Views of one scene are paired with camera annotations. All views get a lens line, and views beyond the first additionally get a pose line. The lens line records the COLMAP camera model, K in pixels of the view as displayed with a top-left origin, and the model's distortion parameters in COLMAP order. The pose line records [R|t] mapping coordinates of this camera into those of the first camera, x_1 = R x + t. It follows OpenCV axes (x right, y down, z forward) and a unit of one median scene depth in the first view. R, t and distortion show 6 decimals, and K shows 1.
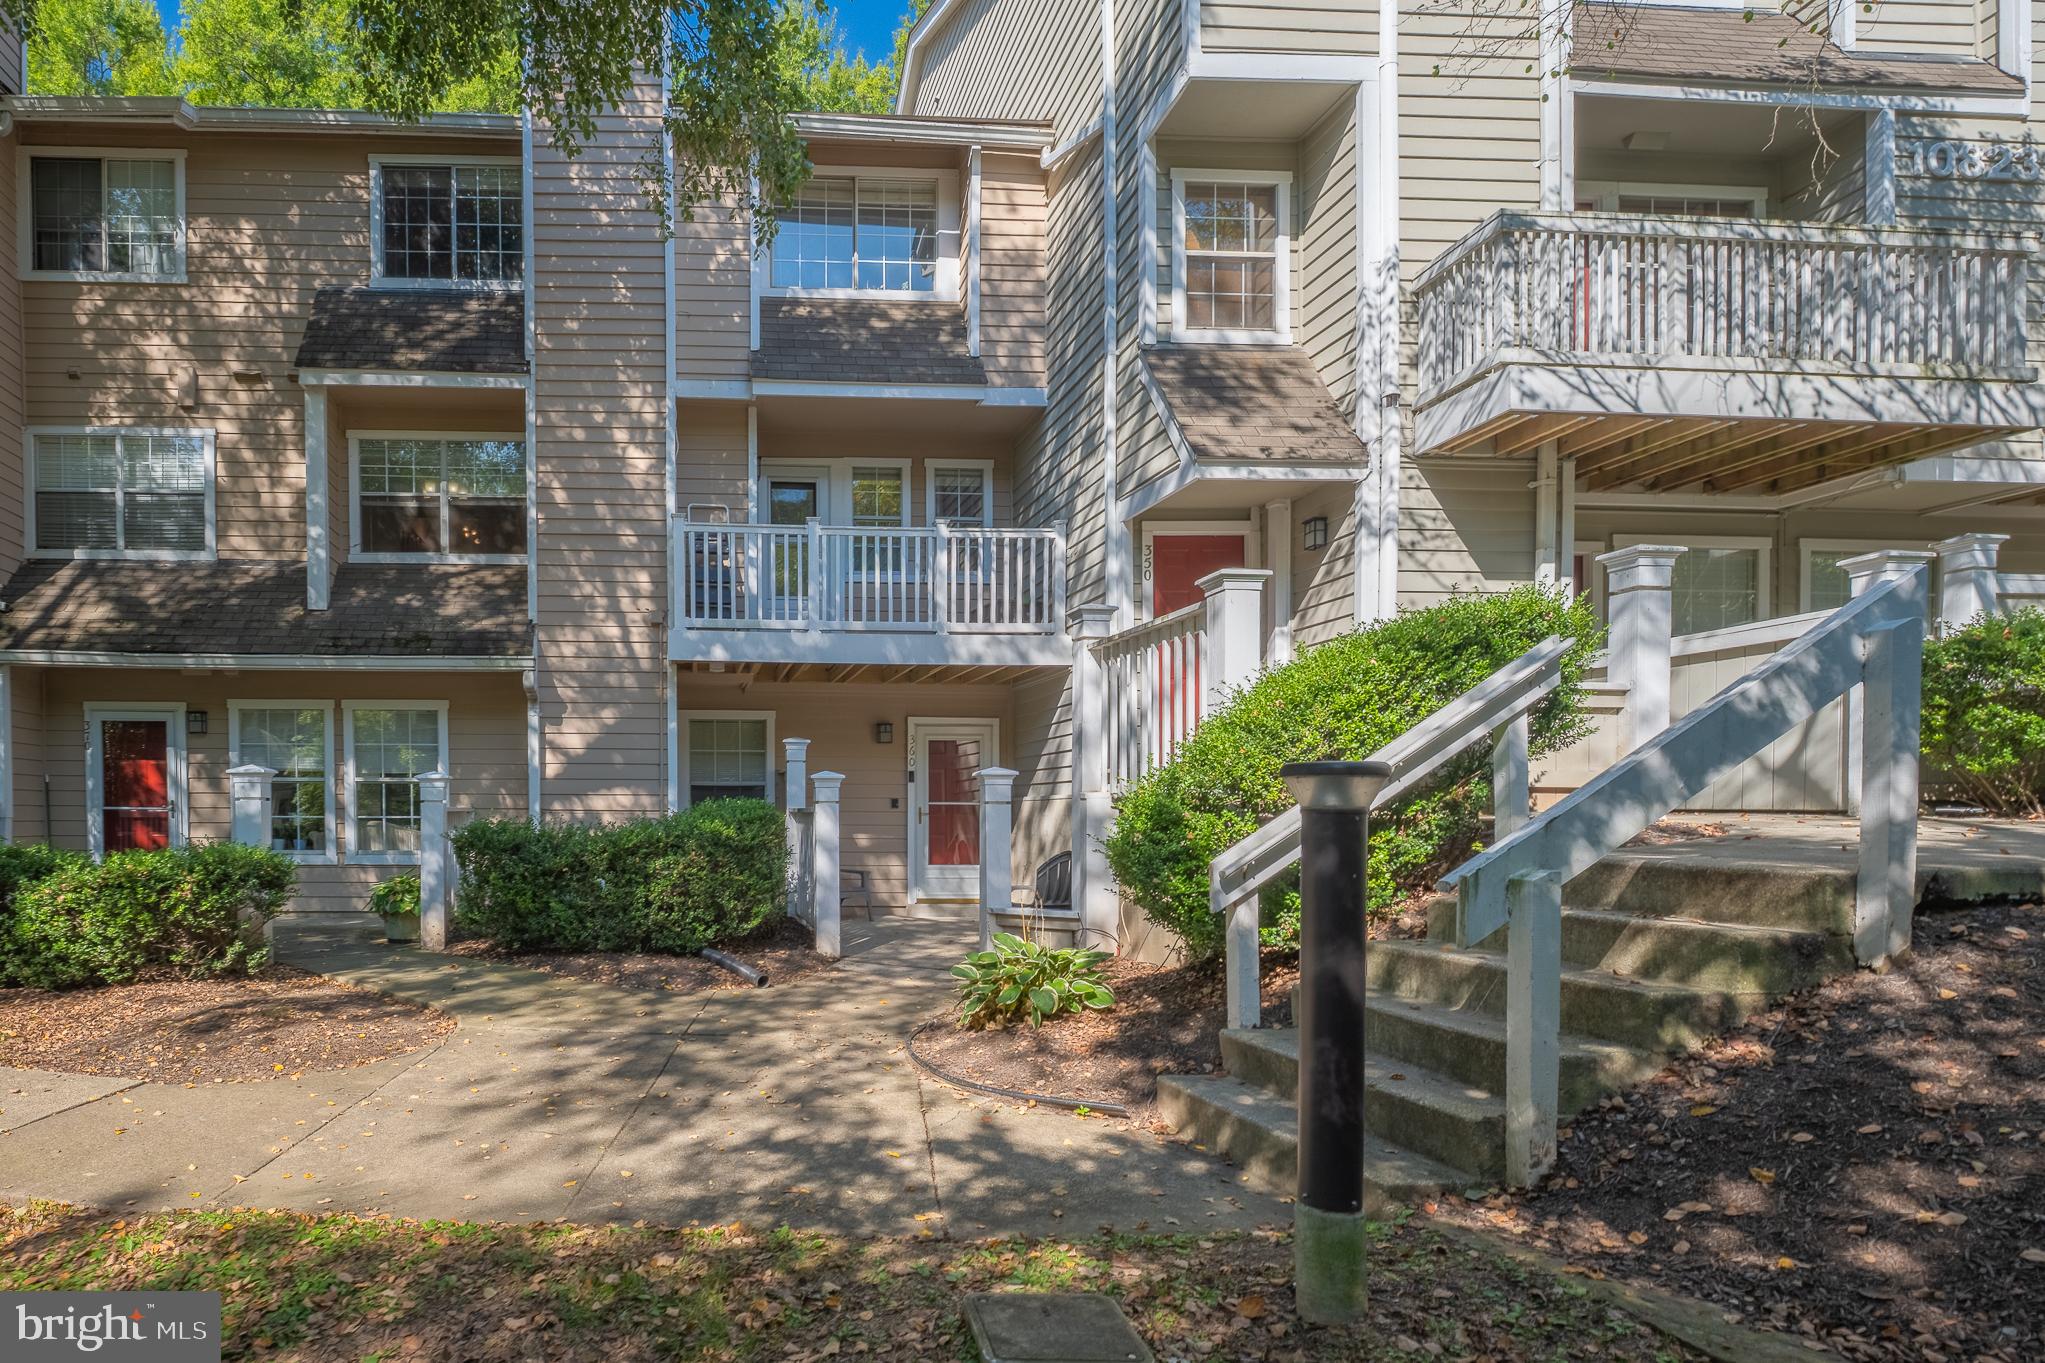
lens RADIAL K [[1078.4, 0, 739.9], [0, 1078.4, 818.4], [0, 0, 1]] dist [-0.005187, -0.005091]
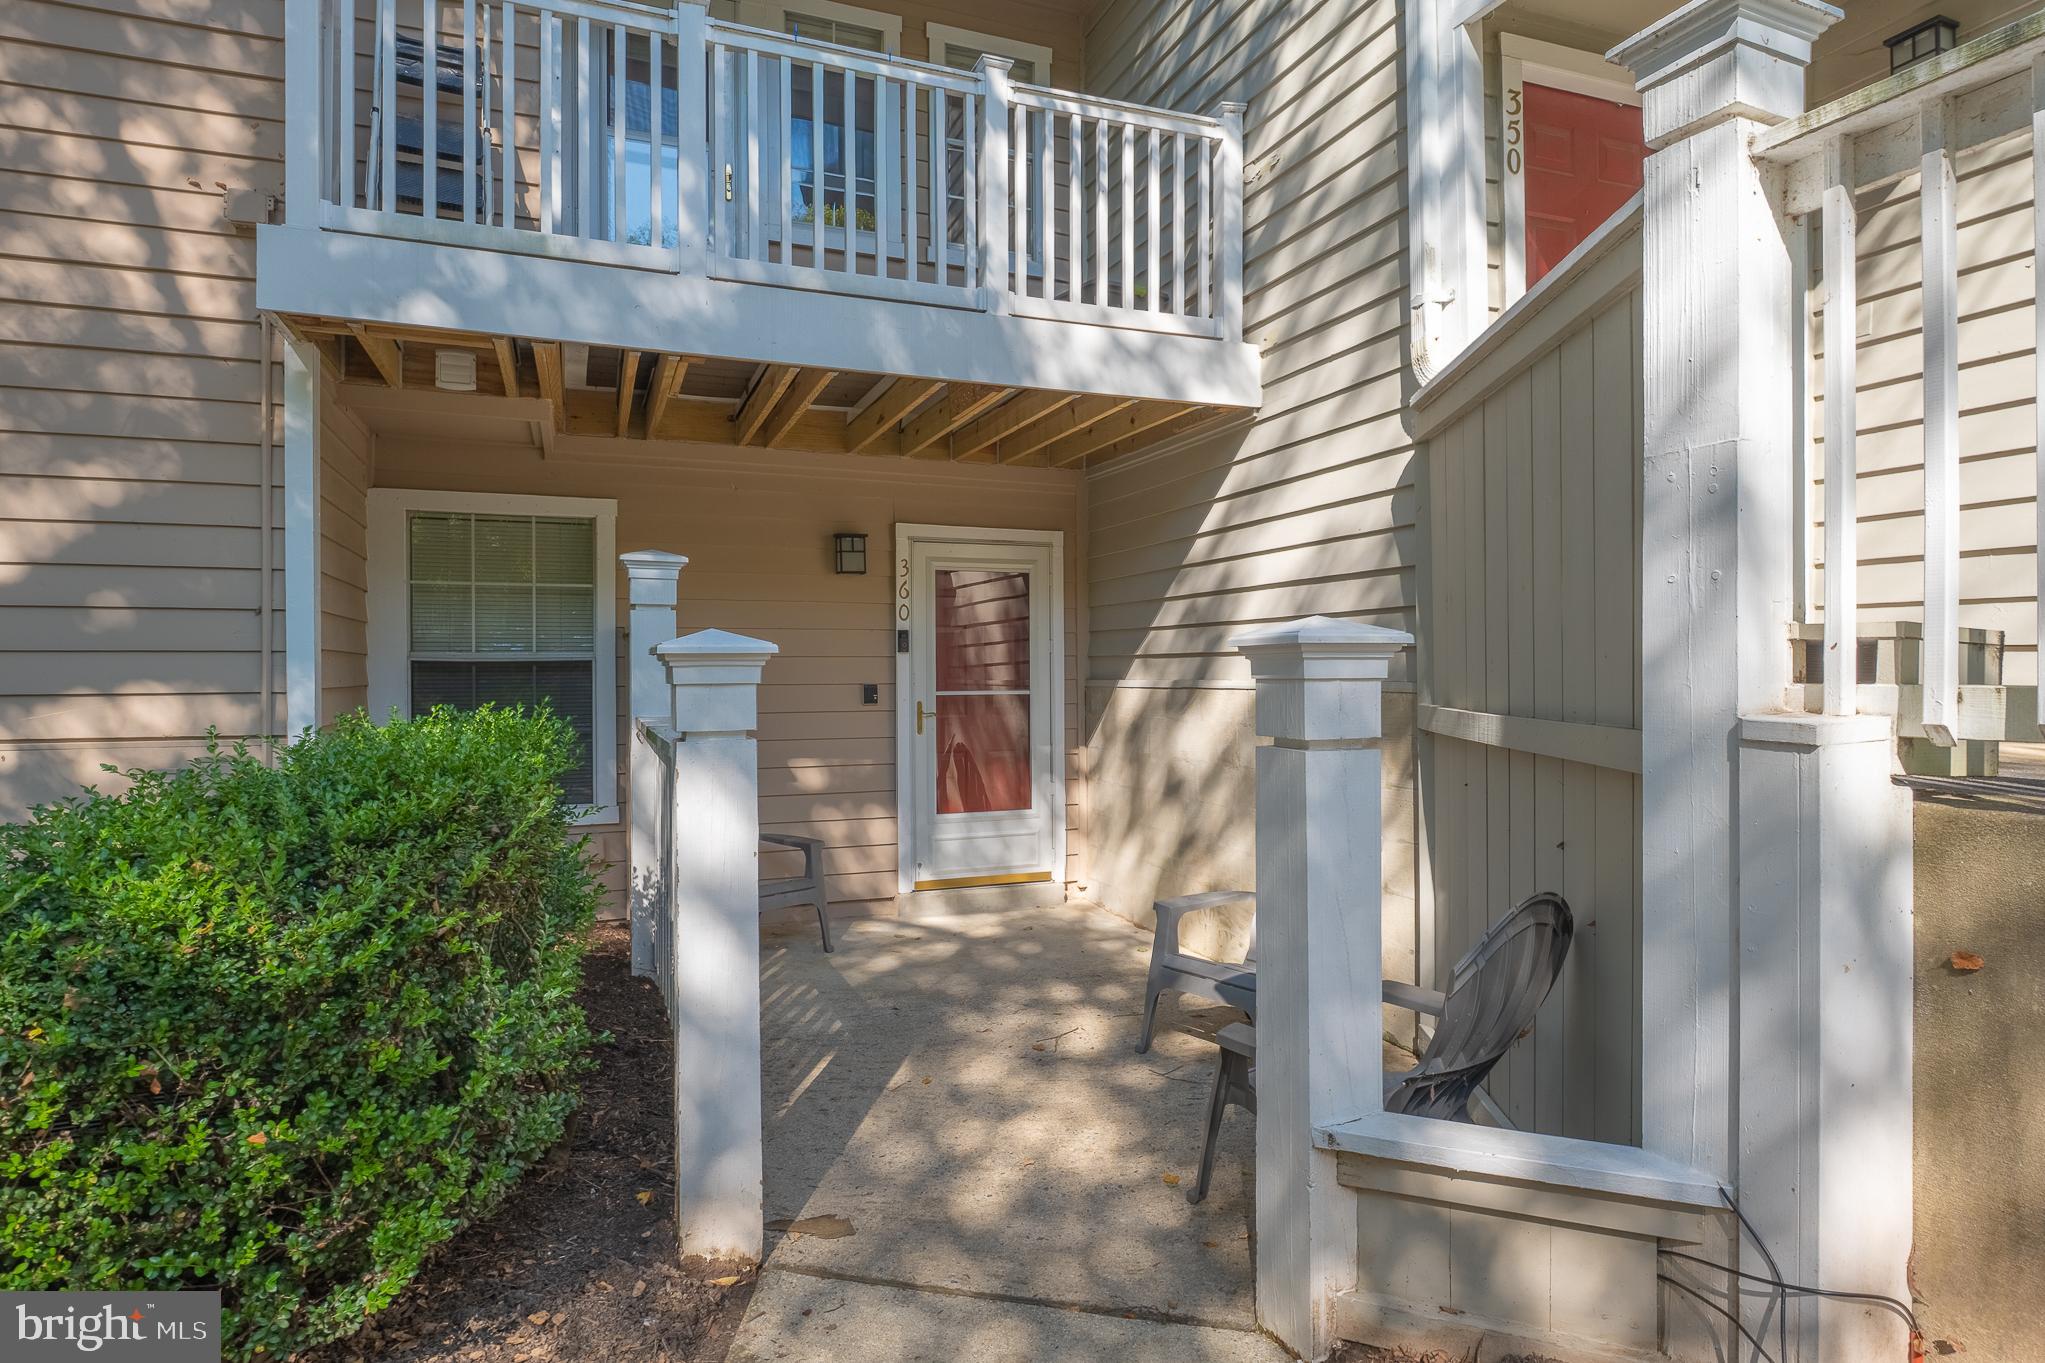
lens RADIAL K [[1106.1, 0, 1014.5], [0, 1106.1, 675.9], [0, 0, 1]] dist [-0.022741, -0.000170]
pose [[0.945652, -0.011829, 0.324966, 0.045947], [0.011880, 0.999928, 0.001828, -0.026535], [-0.324964, 0.002132, 0.945724, 0.572671]]
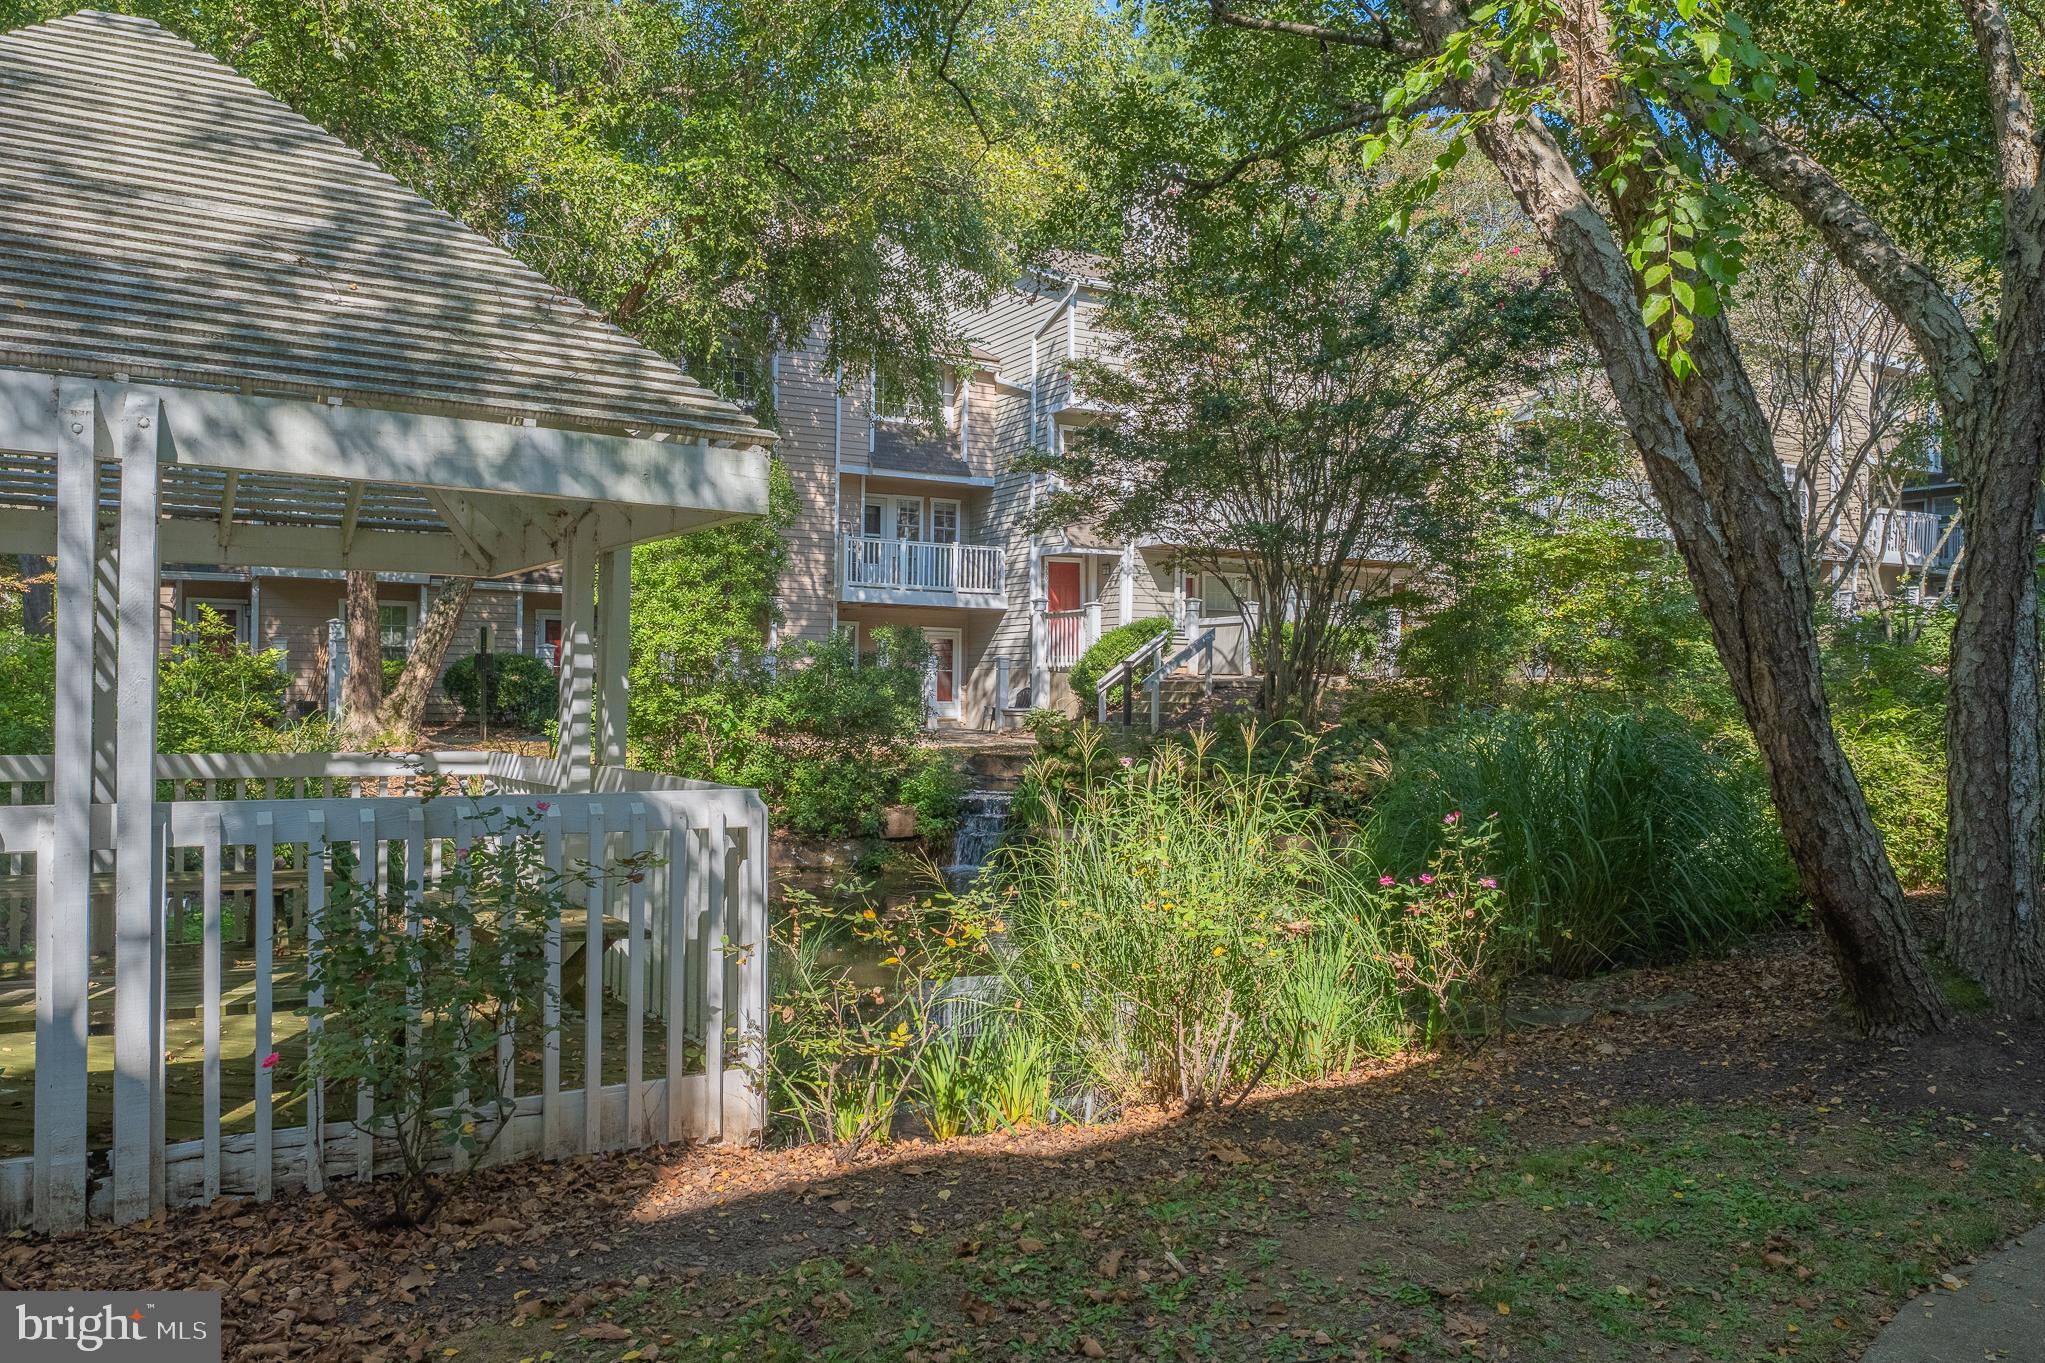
lens RADIAL K [[1487.6, 0, 1017.3], [0, 1487.6, 679.8], [0, 0, 1]] dist [0.008897, 0.001287]
pose [[0.887118, 0.012424, 0.461375, -1.096252], [-0.005931, 0.999862, -0.015521, 0.054166], [-0.461504, 0.011032, 0.887070, -1.748020]]
